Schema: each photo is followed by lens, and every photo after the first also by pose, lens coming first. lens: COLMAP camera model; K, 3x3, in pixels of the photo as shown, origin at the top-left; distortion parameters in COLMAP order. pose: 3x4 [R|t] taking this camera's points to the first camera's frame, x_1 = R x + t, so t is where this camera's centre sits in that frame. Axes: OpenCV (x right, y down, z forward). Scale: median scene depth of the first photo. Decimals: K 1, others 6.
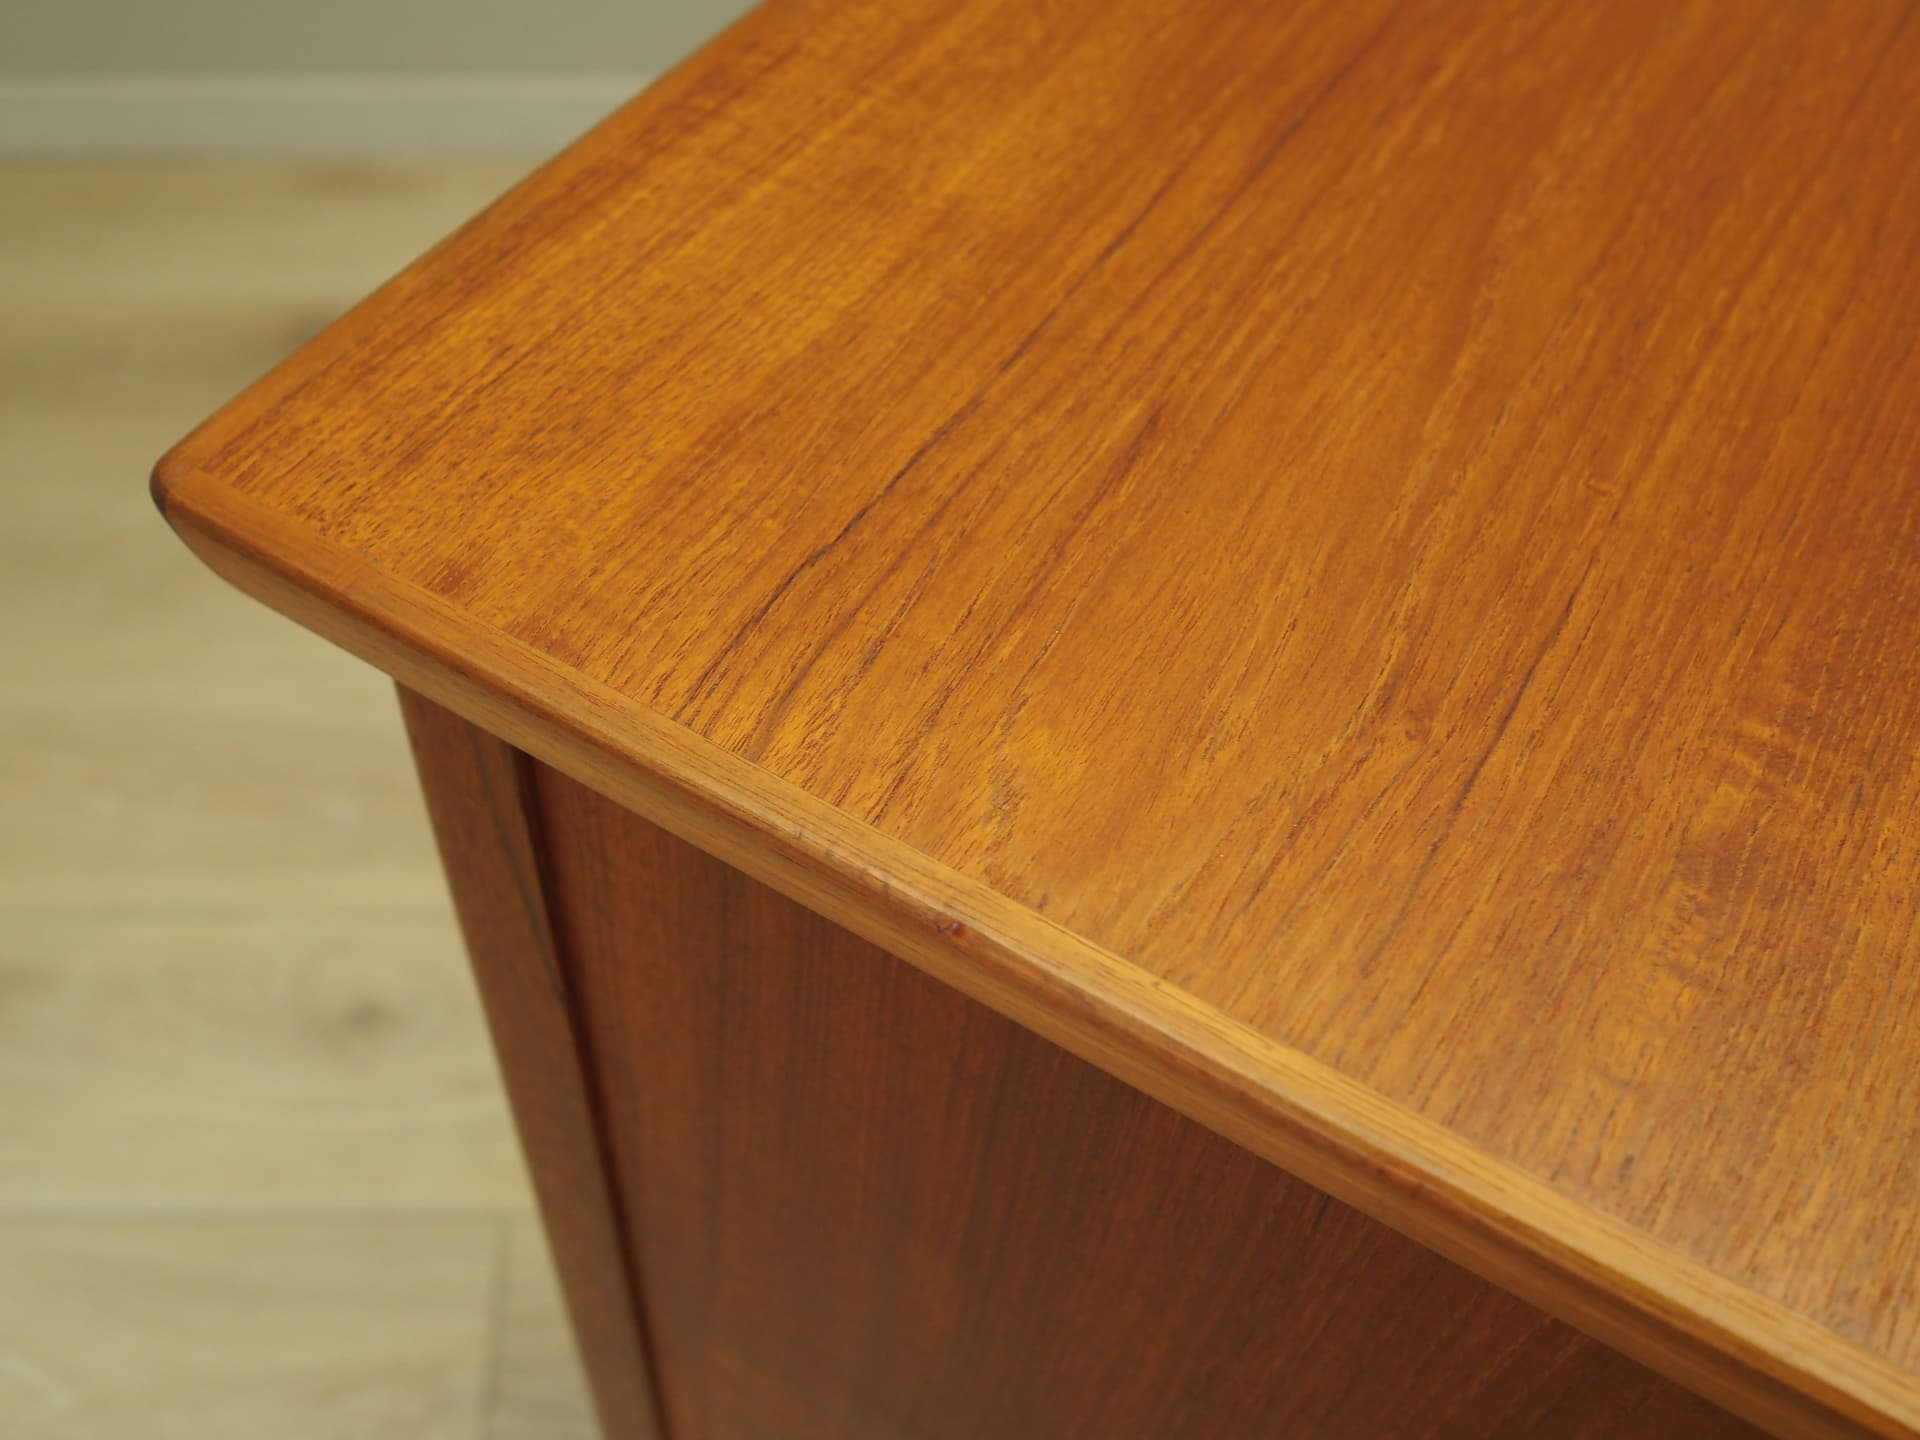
lens RADIAL K [[2081.0, 0, 960.0], [0, 2081.0, 720.0], [0, 0, 1]] dist [-0.006334, -0.005208]
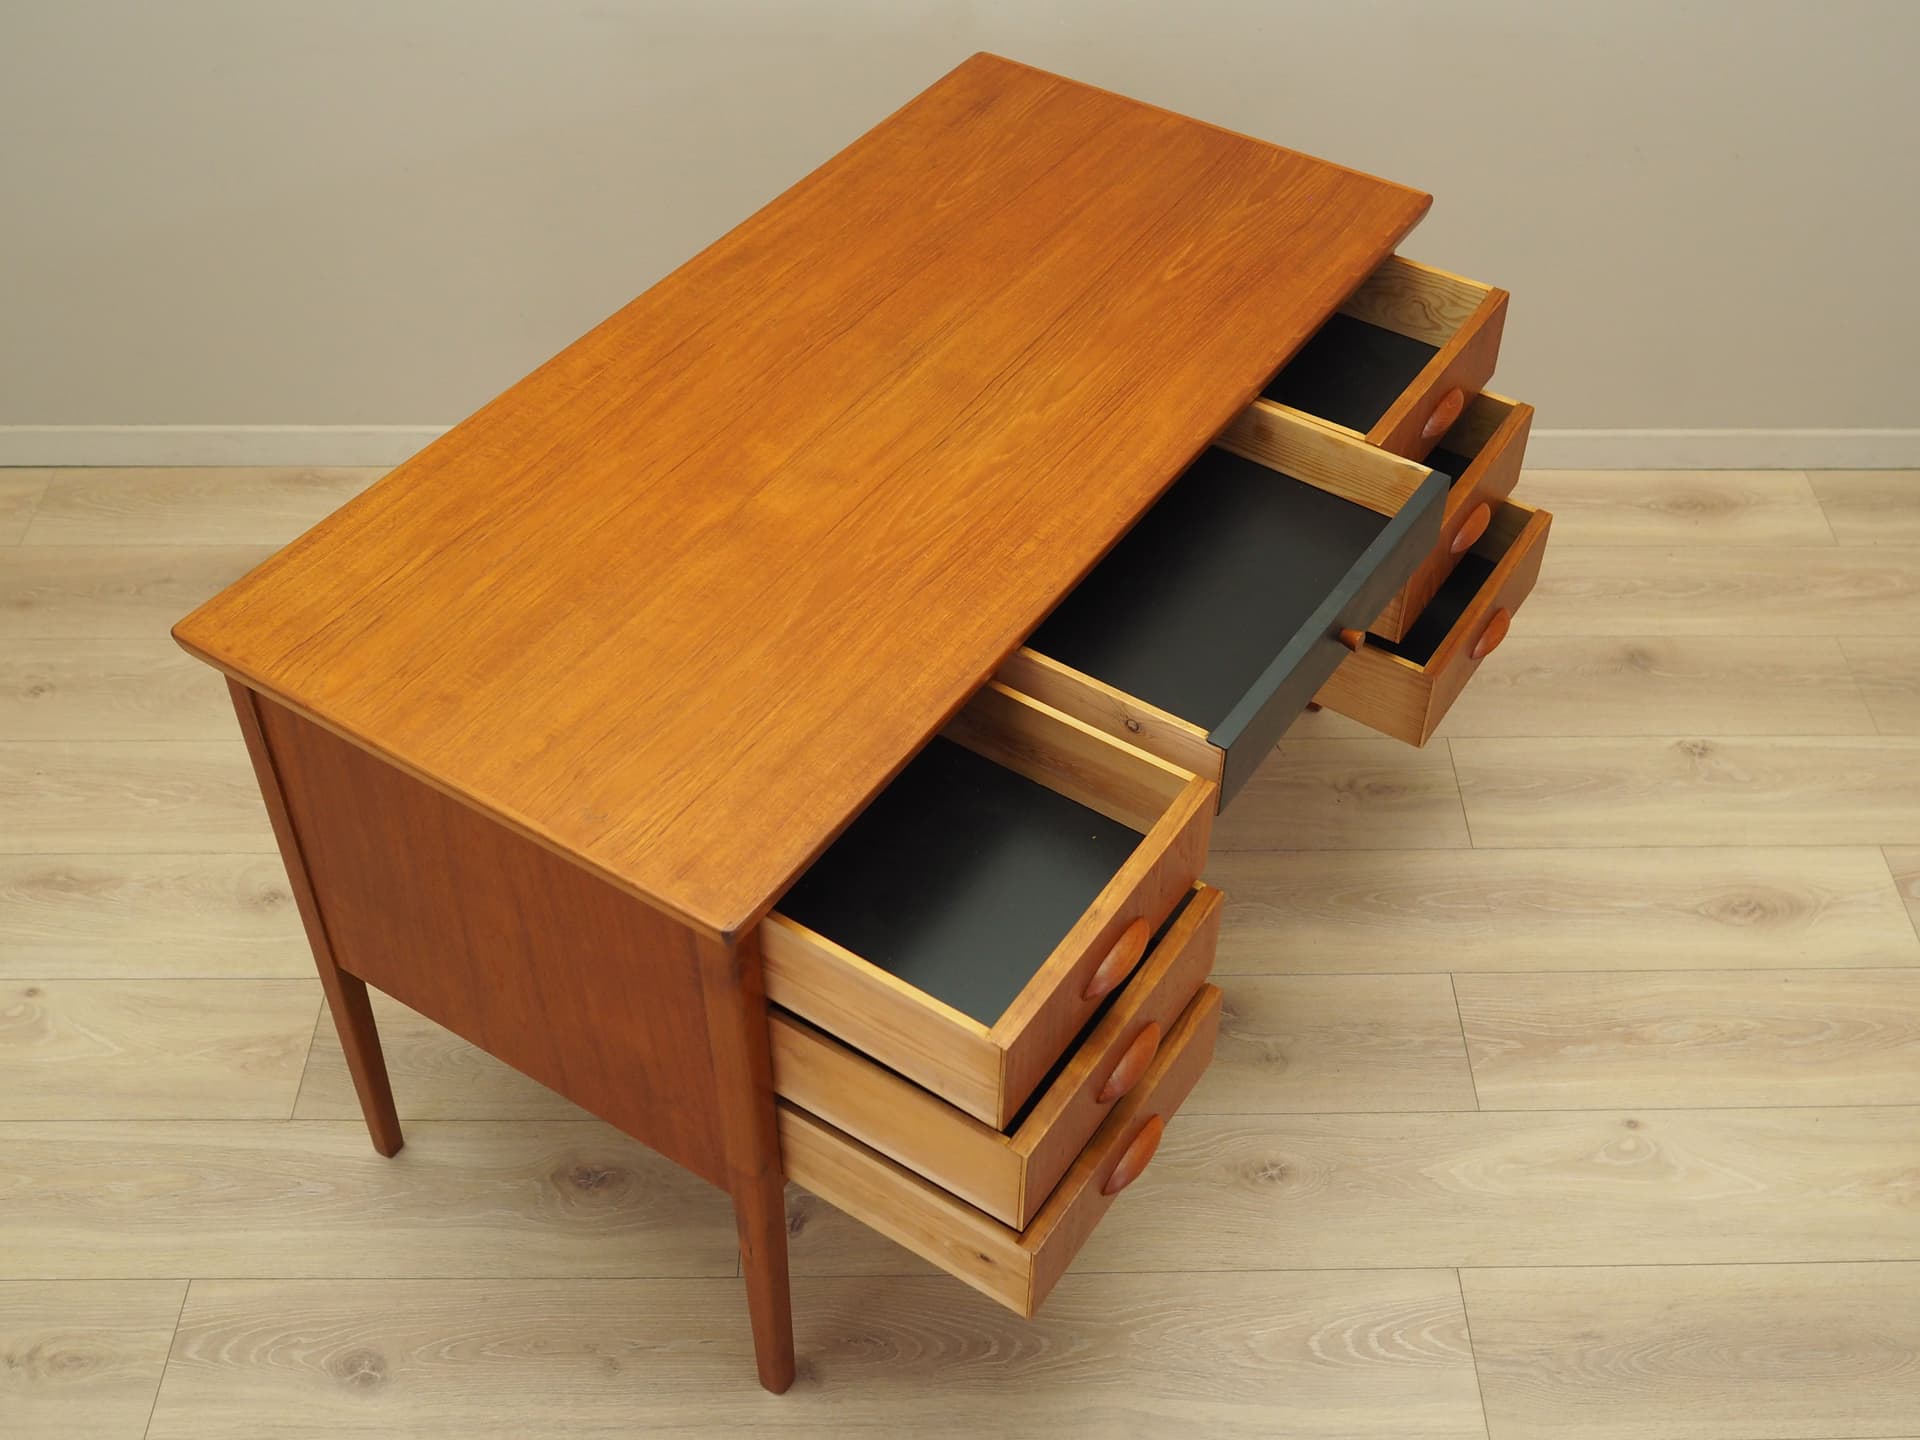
lens RADIAL K [[2081.0, 0, 960.0], [0, 2081.0, 720.0], [0, 0, 1]] dist [-0.006334, -0.005208]
pose [[0.999905, 0.005203, -0.012803, 1.386693], [-0.006270, 0.996381, -0.084768, 0.452291], [0.012315, 0.084840, 0.996318, -3.487095]]
